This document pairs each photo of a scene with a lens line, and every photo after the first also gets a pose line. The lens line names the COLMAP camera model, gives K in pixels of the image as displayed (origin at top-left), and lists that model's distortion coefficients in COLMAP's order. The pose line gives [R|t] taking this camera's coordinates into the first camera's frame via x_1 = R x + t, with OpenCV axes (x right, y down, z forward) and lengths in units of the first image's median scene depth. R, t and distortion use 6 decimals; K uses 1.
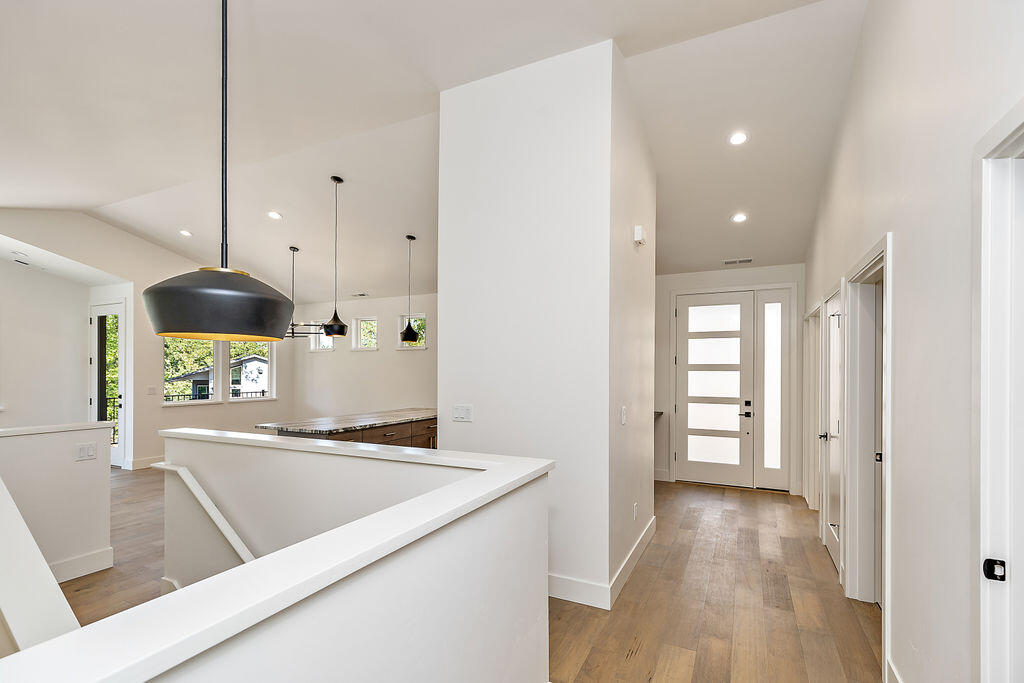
lens RADIAL K [[466.4, 0, 525.2], [0, 466.4, 368.0], [0, 0, 1]] dist [0.005042, -0.000516]
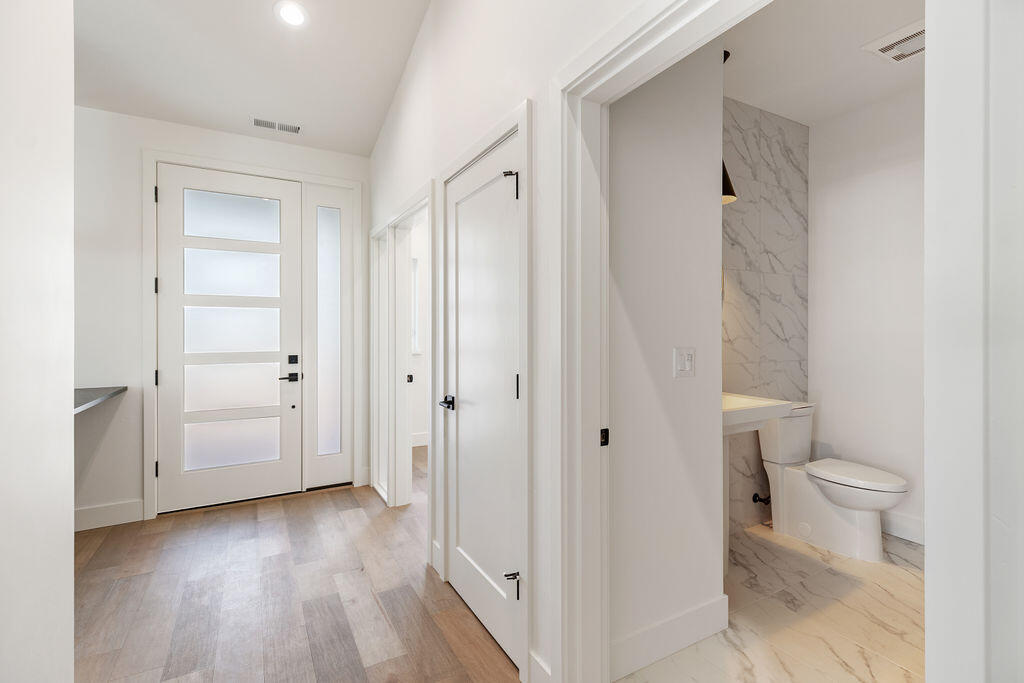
lens RADIAL K [[467.4, 0, 510.6], [0, 467.4, 334.8], [0, 0, 1]] dist [0.008961, 0.000136]
pose [[0.583547, -0.008500, 0.812035, 0.132462], [0.001600, 0.999955, 0.009317, 0.036563], [-0.812078, -0.004138, 0.583535, 0.386794]]
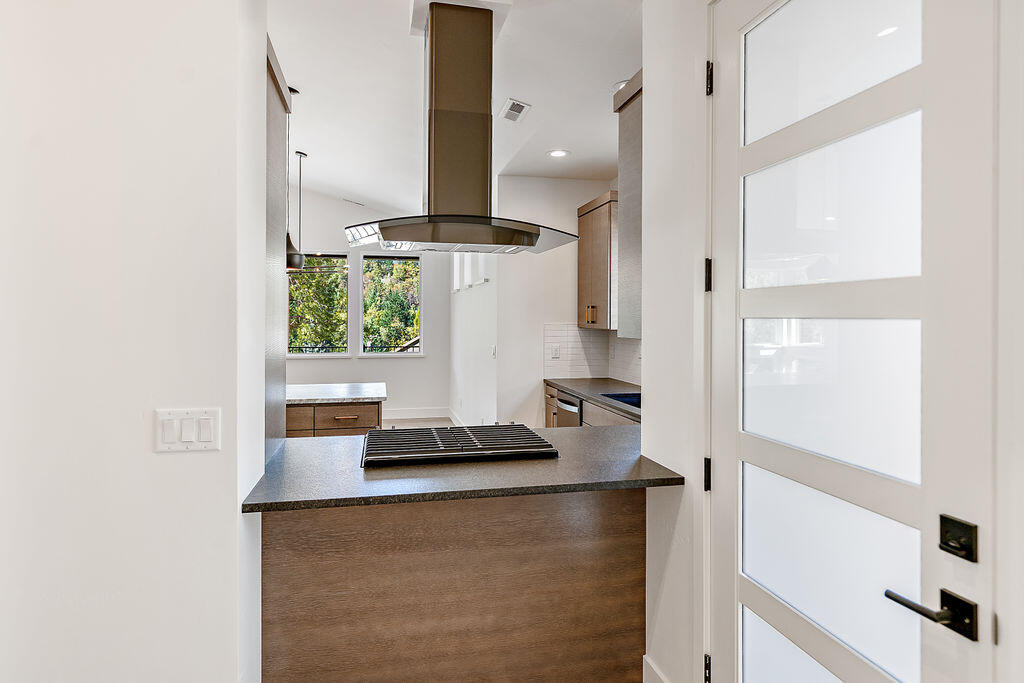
lens RADIAL K [[602.5, 0, 518.5], [0, 602.5, 317.4], [0, 0, 1]] dist [-0.001299, 0.000557]
pose [[0.617092, -0.001378, -0.786890, 0.534999], [-0.000112, 0.999998, -0.001839, 0.006640], [0.786891, 0.001223, 0.617091, 0.765995]]
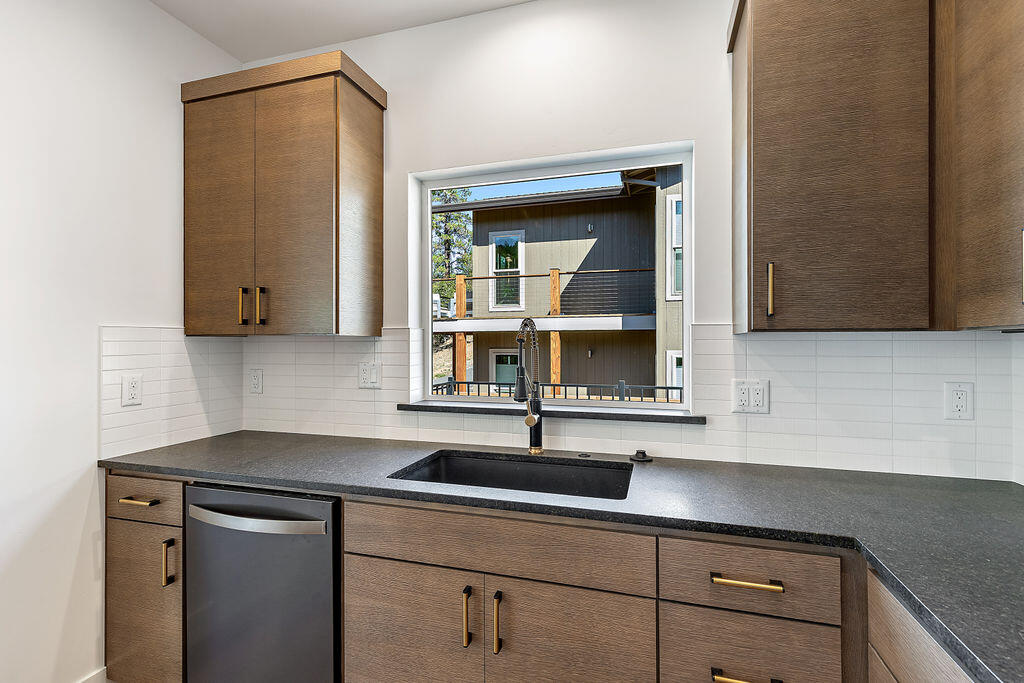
lens RADIAL K [[469.7, 0, 512.0], [0, 469.7, 341.5], [0, 0, 1]] dist [0.004296, 0.000229]
pose [[0.990078, -0.002945, 0.140486, 0.040444], [0.002855, 0.999996, 0.000838, 0.025900], [-0.140488, -0.000429, 0.990082, 1.042742]]
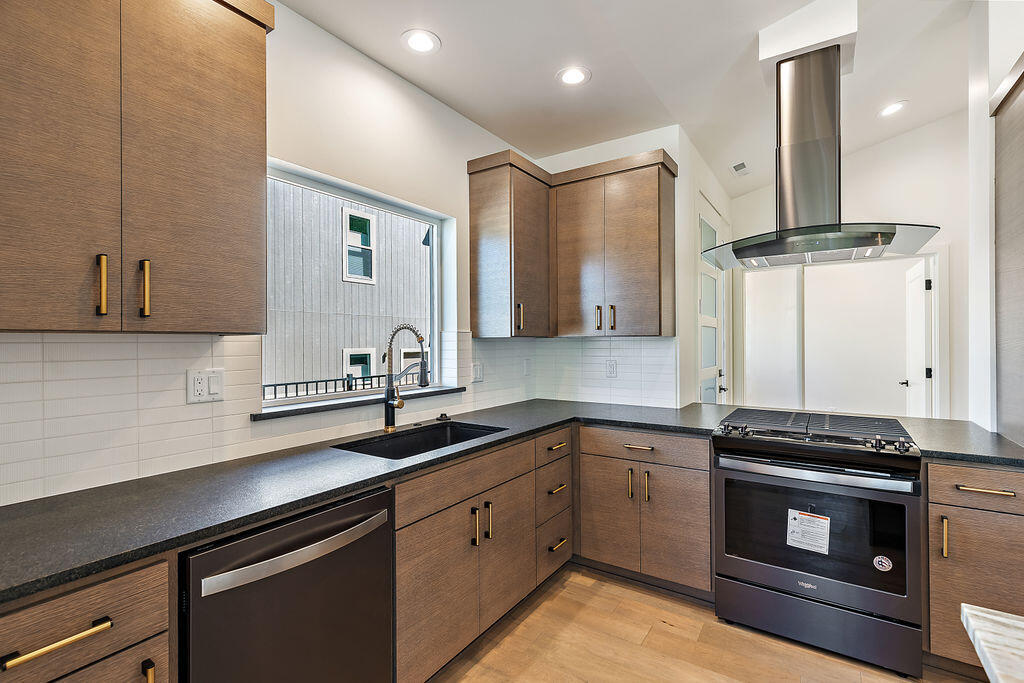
lens RADIAL K [[471.5, 0, 517.0], [0, 471.5, 336.1], [0, 0, 1]] dist [0.002585, -0.000106]
pose [[0.143908, 0.008937, 0.989551, -0.272917], [0.000980, 0.999957, -0.009173, 0.024990], [-0.989591, 0.002289, 0.143893, 1.187836]]
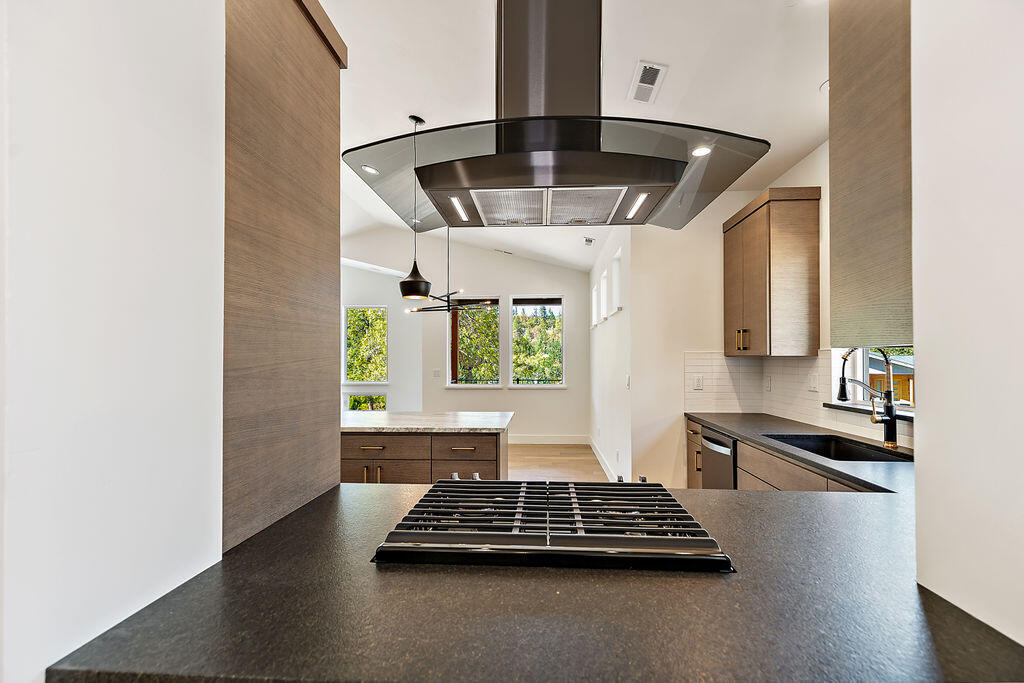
lens RADIAL K [[472.6, 0, 514.0], [0, 472.6, 354.1], [0, 0, 1]] dist [0.012909, -0.000194]
pose [[0.363526, -0.014952, -0.931464, 0.360316], [0.003519, 0.999886, -0.014677, 0.026600], [0.931578, 0.002058, 0.363537, 0.905881]]
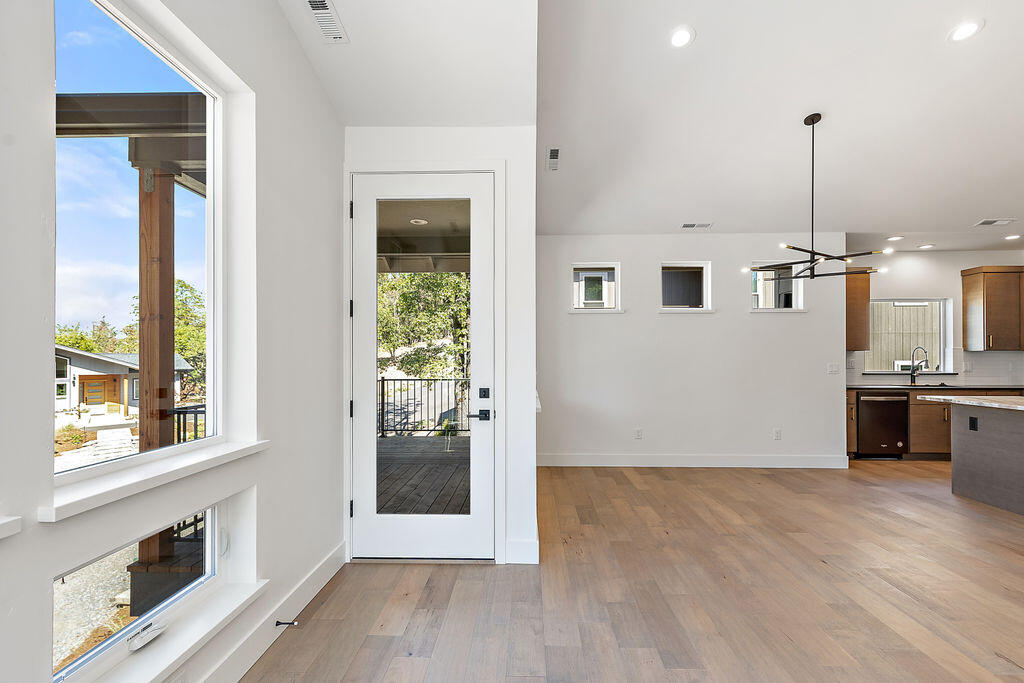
lens RADIAL K [[481.9, 0, 512.9], [0, 481.9, 355.7], [0, 0, 1]] dist [0.001476, -0.000369]
pose [[0.920143, -0.000346, 0.391582, -1.178550], [0.000527, 1.000000, -0.000354, 0.032384], [-0.391582, 0.000532, 0.920143, 0.689919]]
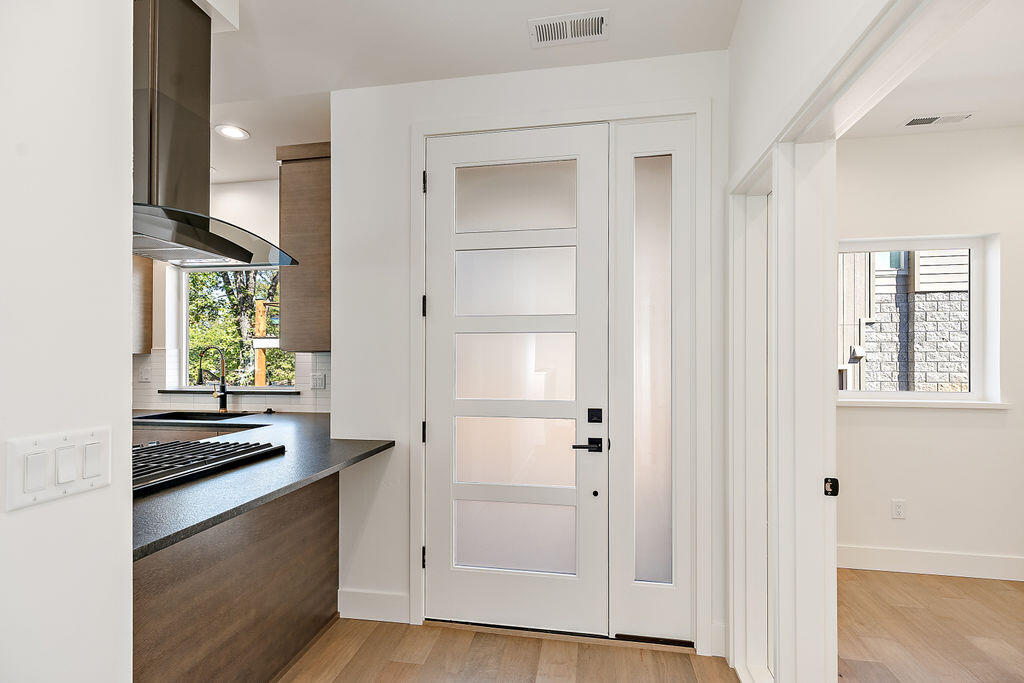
lens RADIAL K [[472.6, 0, 514.0], [0, 472.6, 354.1], [0, 0, 1]] dist [0.012909, -0.000194]
pose [[0.964301, -0.000883, 0.264808, 0.305964], [0.001780, 0.999993, -0.003147, 0.025872], [-0.264804, 0.003505, 0.964296, 0.634663]]
